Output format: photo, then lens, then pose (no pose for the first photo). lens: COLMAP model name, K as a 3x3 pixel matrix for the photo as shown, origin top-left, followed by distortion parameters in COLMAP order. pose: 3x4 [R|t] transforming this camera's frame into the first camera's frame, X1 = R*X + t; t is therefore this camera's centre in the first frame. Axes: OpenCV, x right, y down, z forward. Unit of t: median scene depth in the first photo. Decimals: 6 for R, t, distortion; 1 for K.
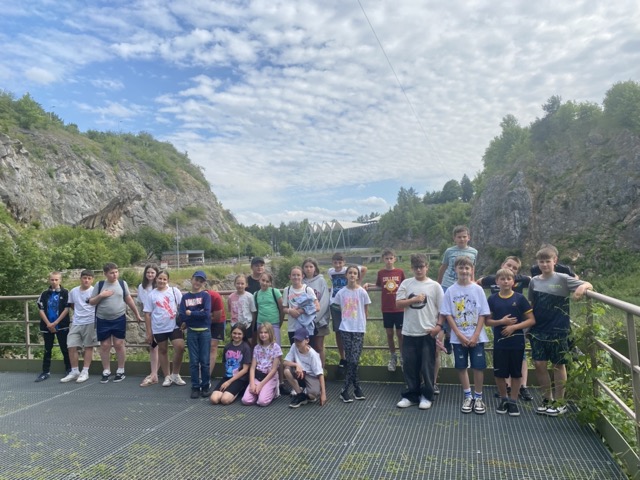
lens RADIAL K [[477.5, 0, 320.0], [0, 477.5, 240.0], [0, 0, 1]] dist [0.005656, 0.002076]
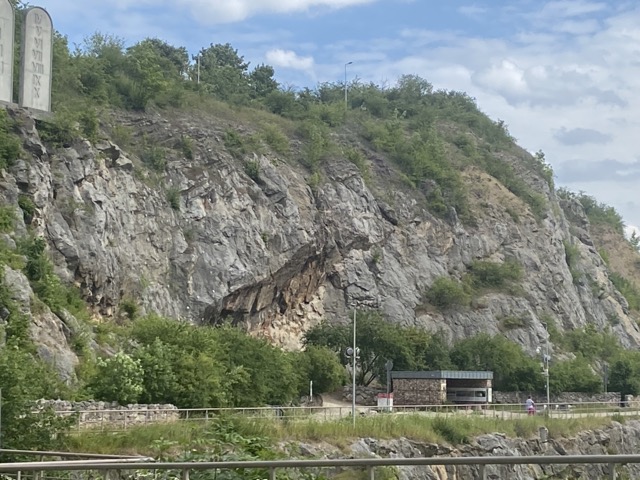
lens RADIAL K [[1414.6, 0, 320.0], [0, 1414.6, 240.0], [0, 0, 1]] dist [0.028256, 0.047991]
pose [[0.880058, 0.009747, -0.474767, 0.225931], [-0.037814, 0.998053, -0.049605, -0.028366], [0.473359, 0.061608, 0.878713, -0.175812]]
